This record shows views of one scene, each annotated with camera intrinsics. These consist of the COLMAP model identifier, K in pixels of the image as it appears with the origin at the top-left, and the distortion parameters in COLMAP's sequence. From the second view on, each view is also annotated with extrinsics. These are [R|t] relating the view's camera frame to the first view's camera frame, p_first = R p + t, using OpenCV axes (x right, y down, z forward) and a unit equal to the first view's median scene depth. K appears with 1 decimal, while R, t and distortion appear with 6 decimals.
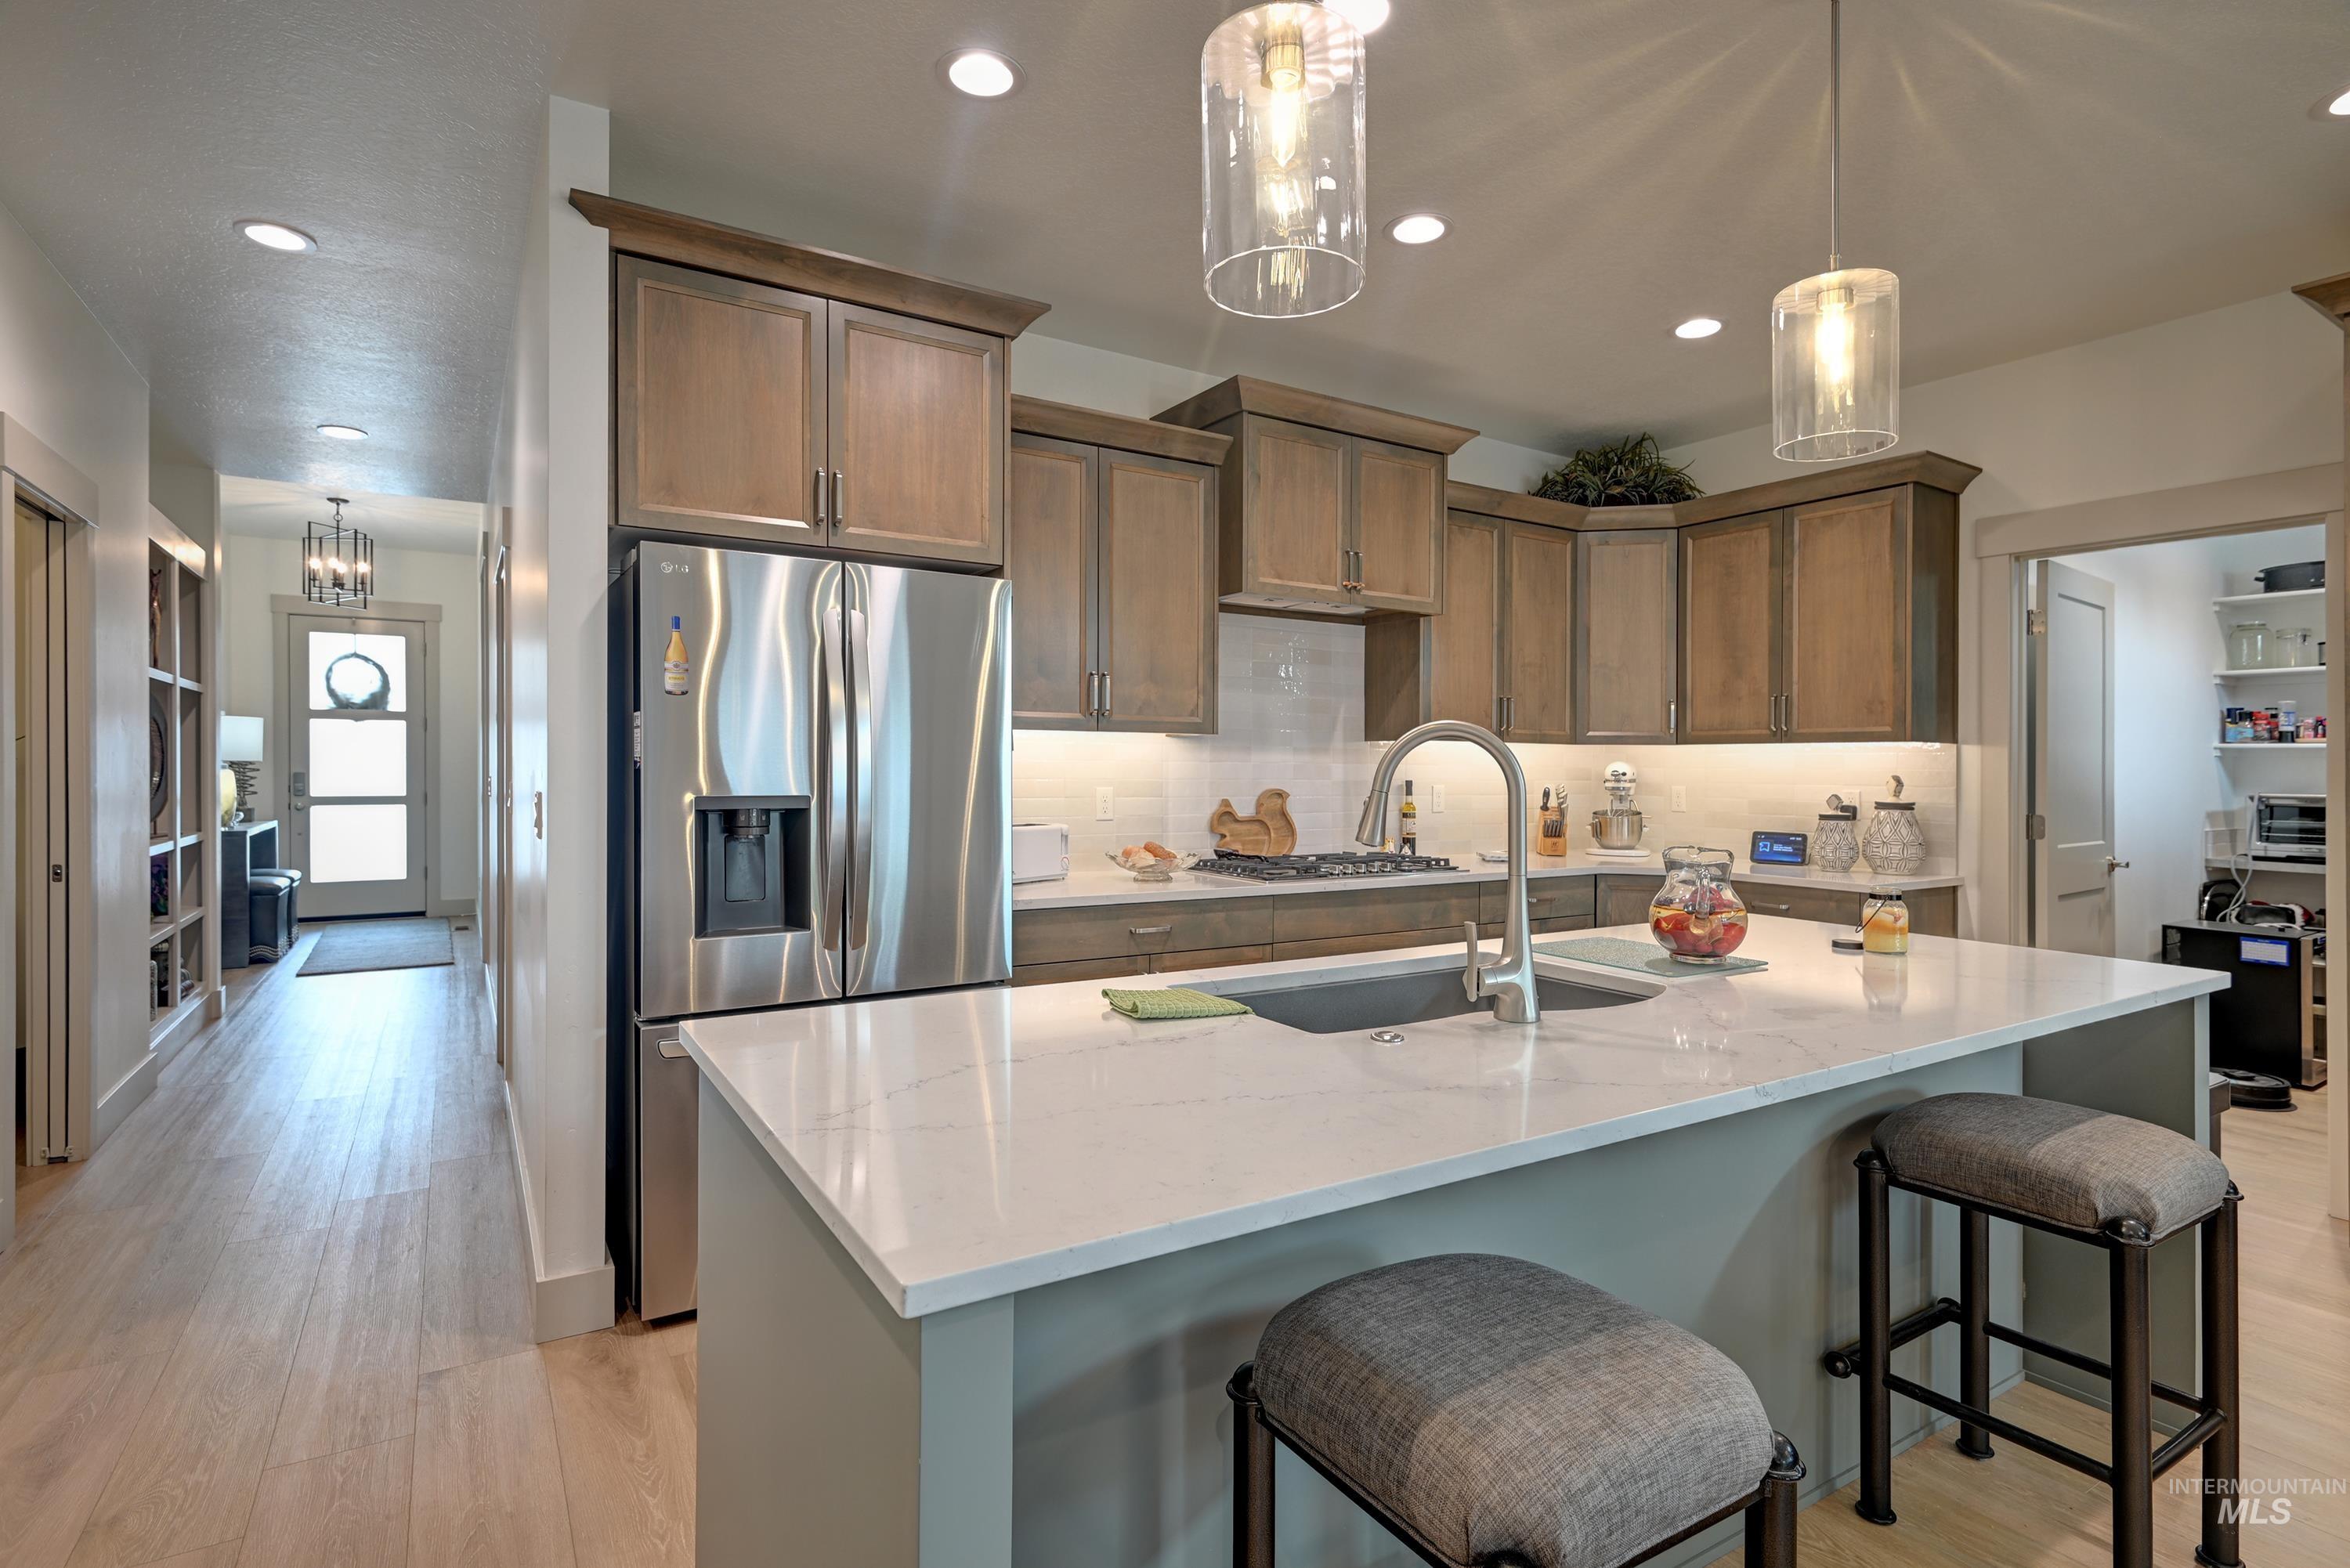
lens RADIAL K [[1149.0, 0, 1210.1], [0, 1149.0, 768.1], [0, 0, 1]] dist [0.000383, -0.008579]
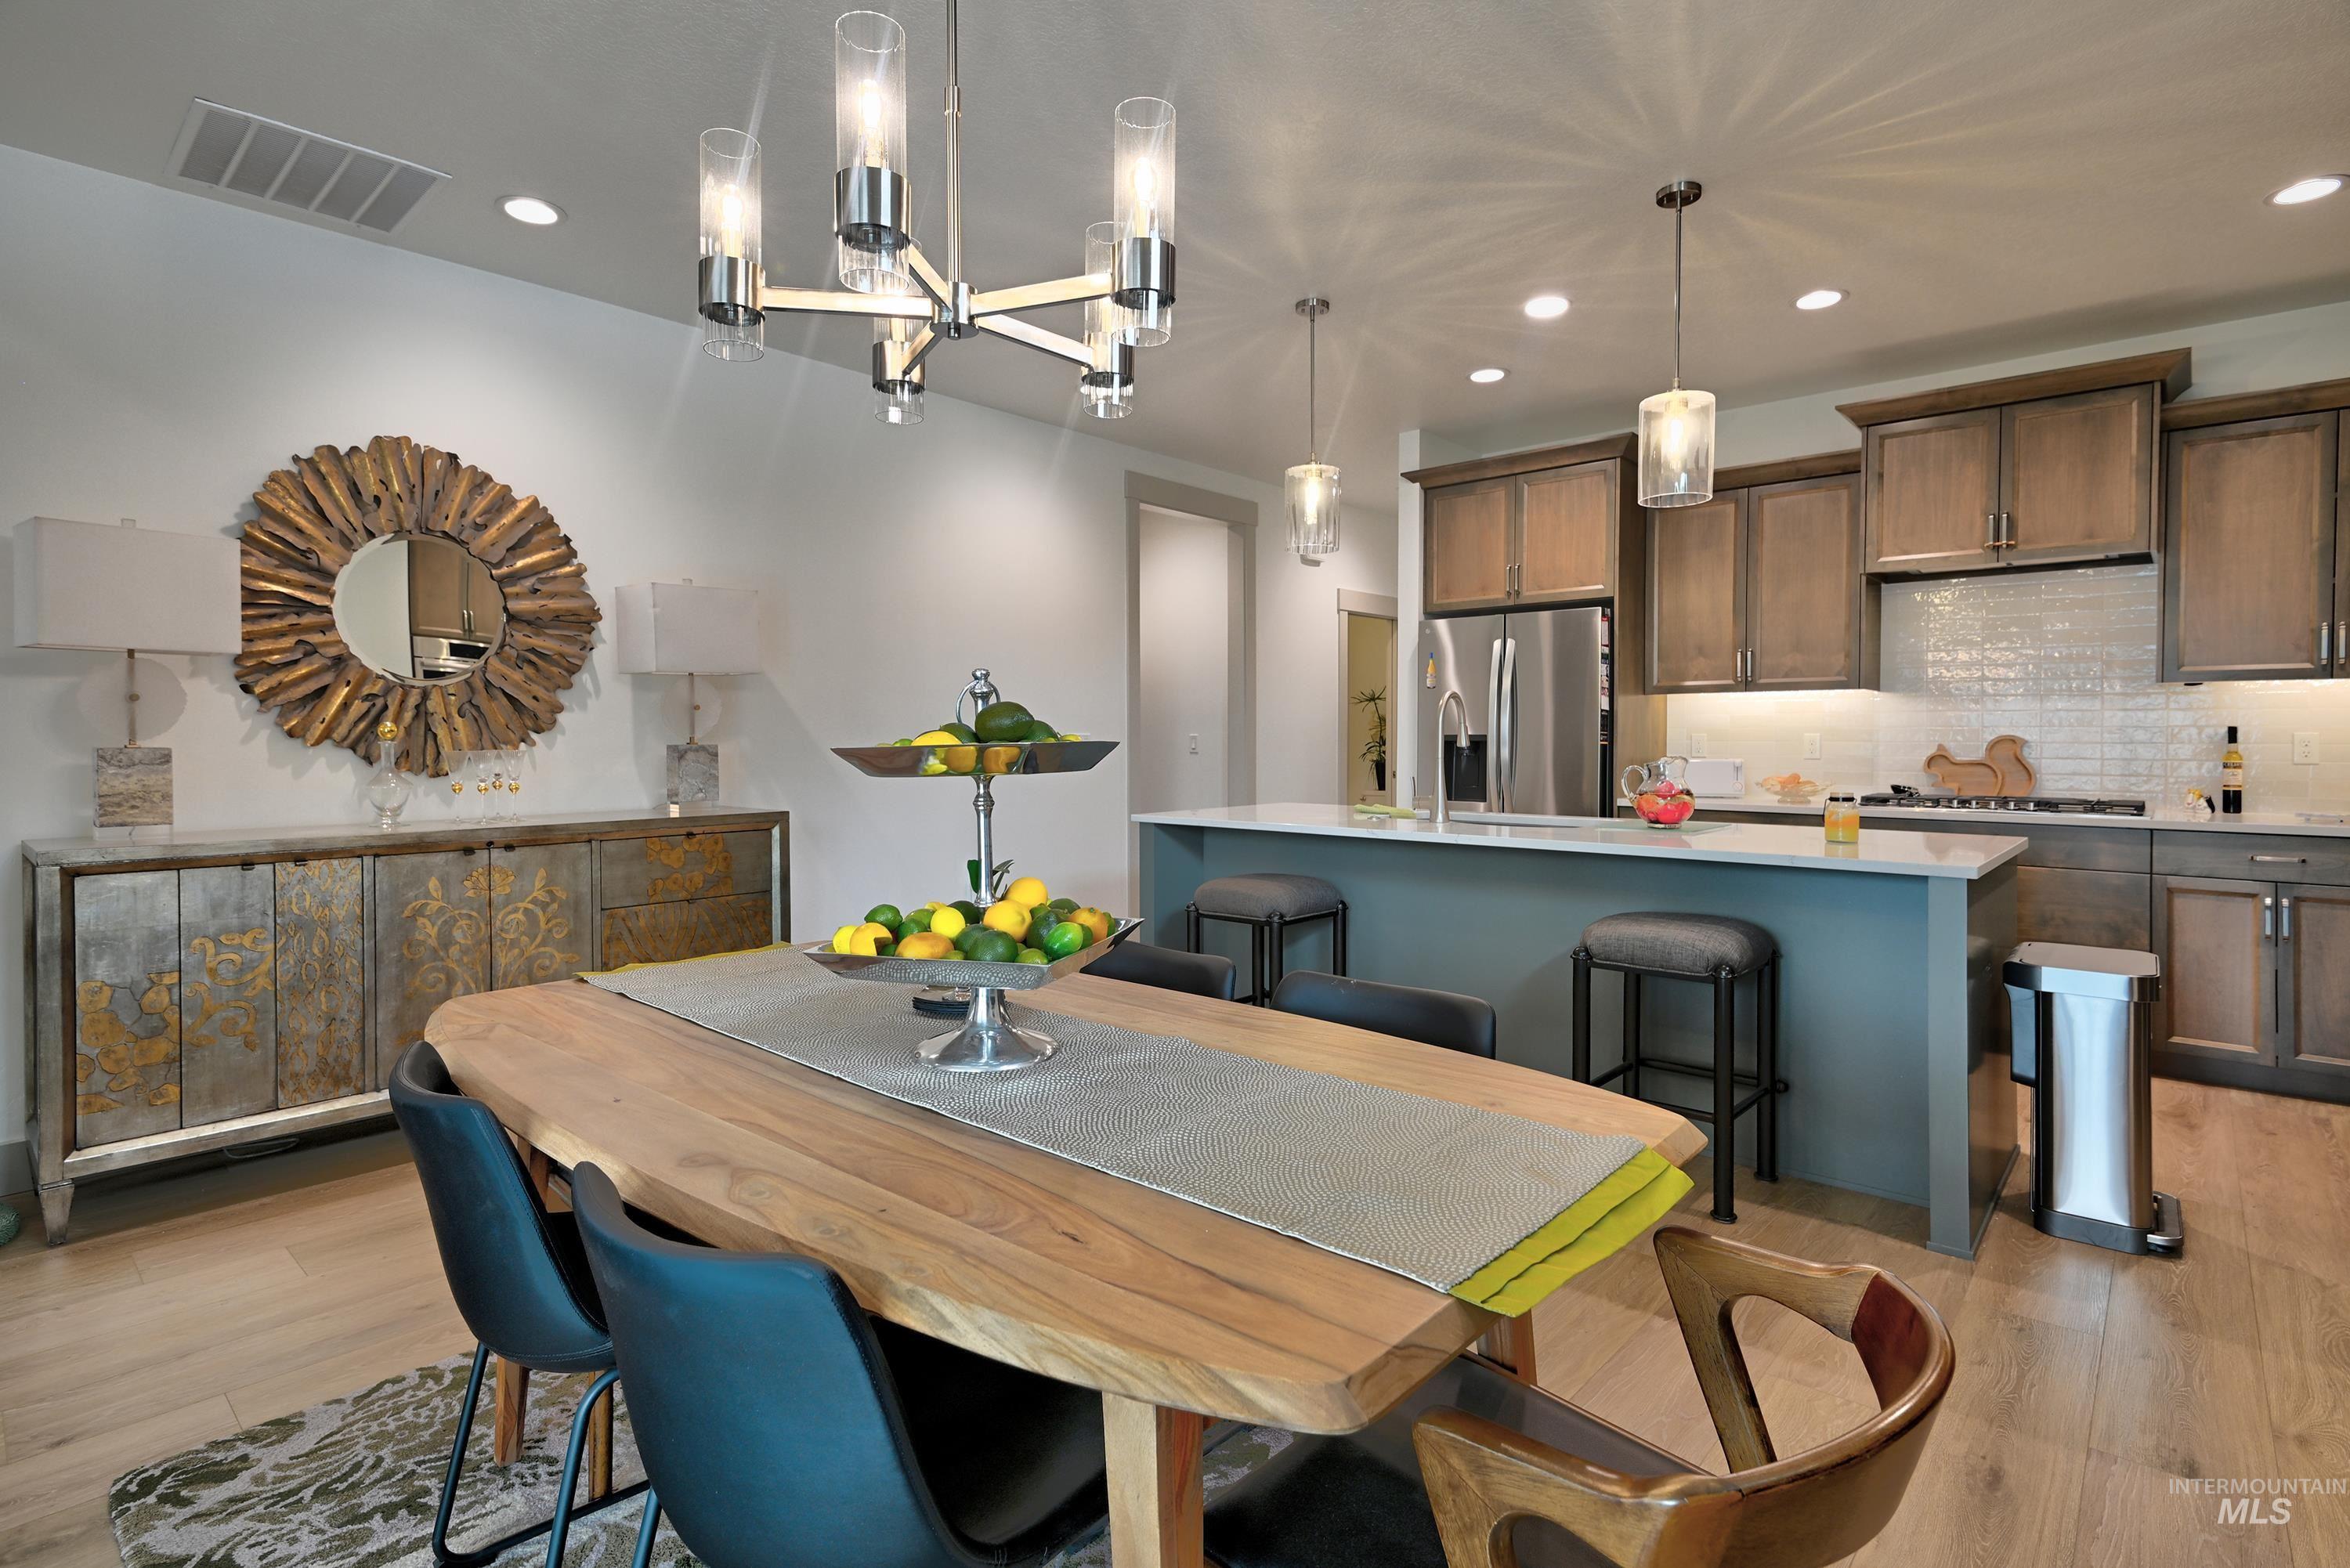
lens RADIAL K [[1149.0, 0, 1181.0], [0, 1149.0, 771.4], [0, 0, 1]] dist [0.000383, -0.008579]
pose [[0.266443, 0.013699, -0.963753, 0.891406], [-0.001769, 0.999904, 0.013723, 0.038613], [0.963849, -0.001951, 0.266442, -0.029916]]
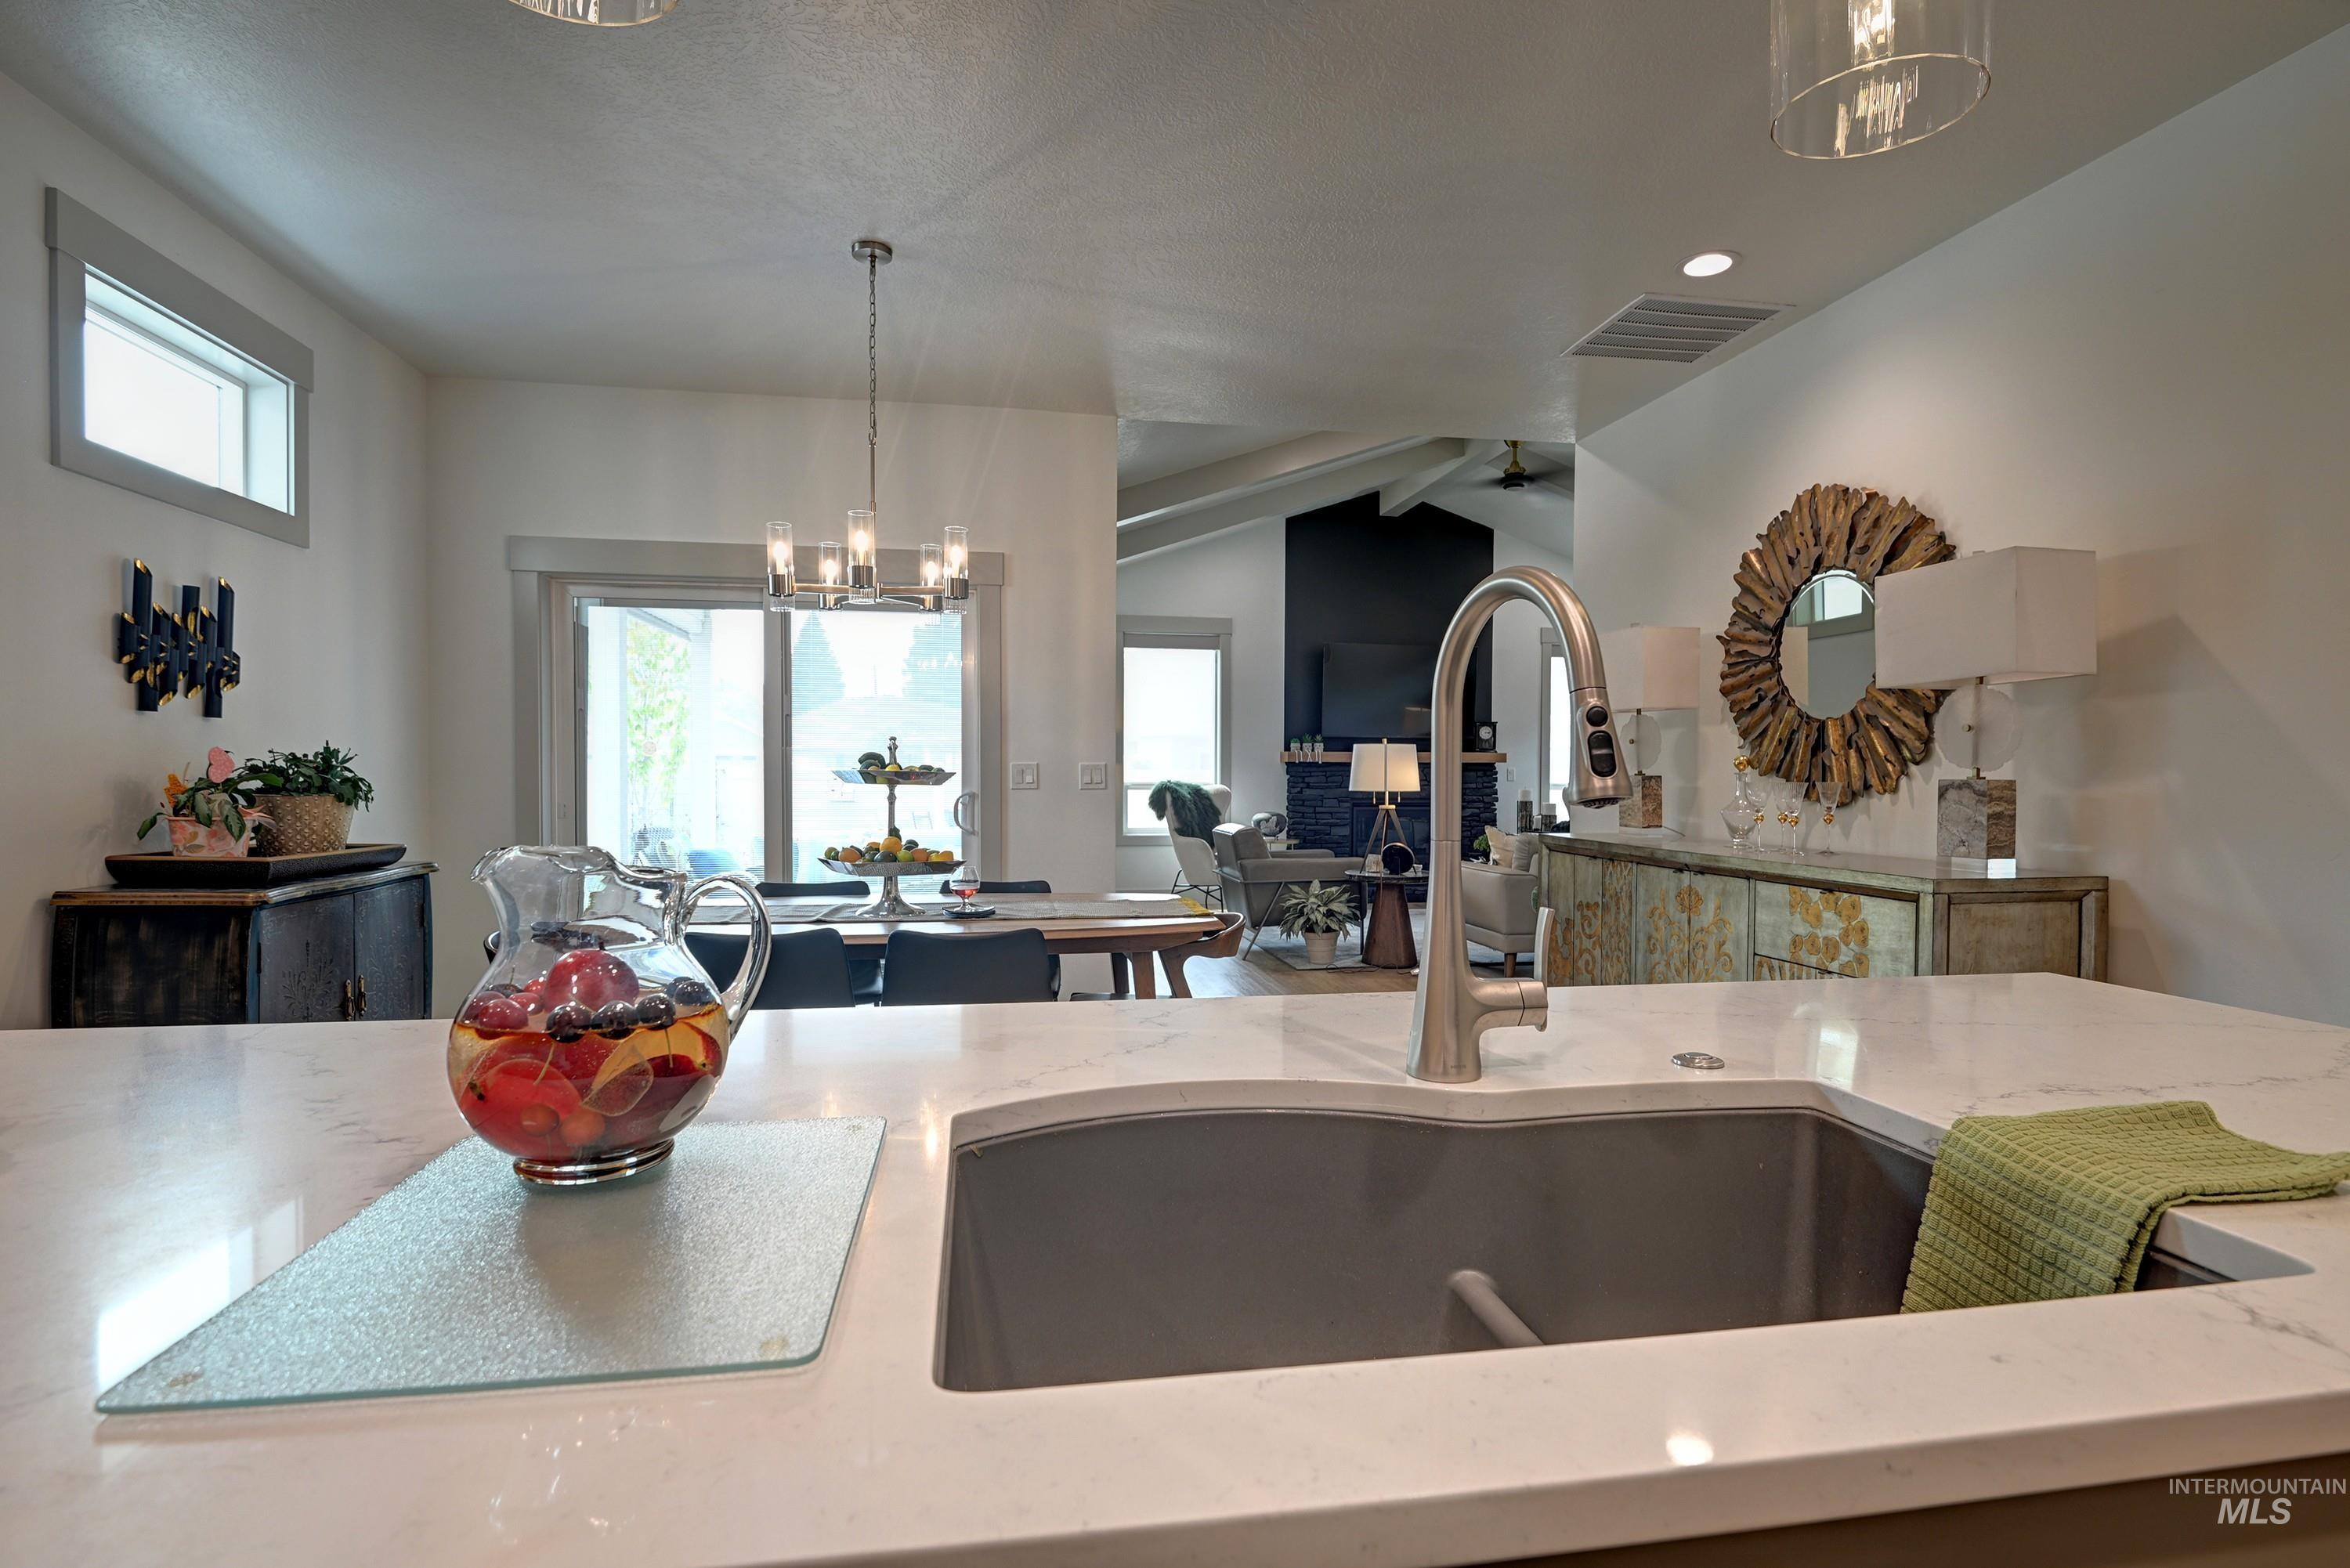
lens RADIAL K [[1149.0, 0, 1176.4], [0, 1149.0, 782.3], [0, 0, 1]] dist [0.000383, -0.008579]
pose [[-0.915824, -0.019283, 0.401116, 0.050136], [-0.010810, 0.999668, 0.023378, 0.021639], [-0.401434, 0.017074, -0.915729, 0.639950]]
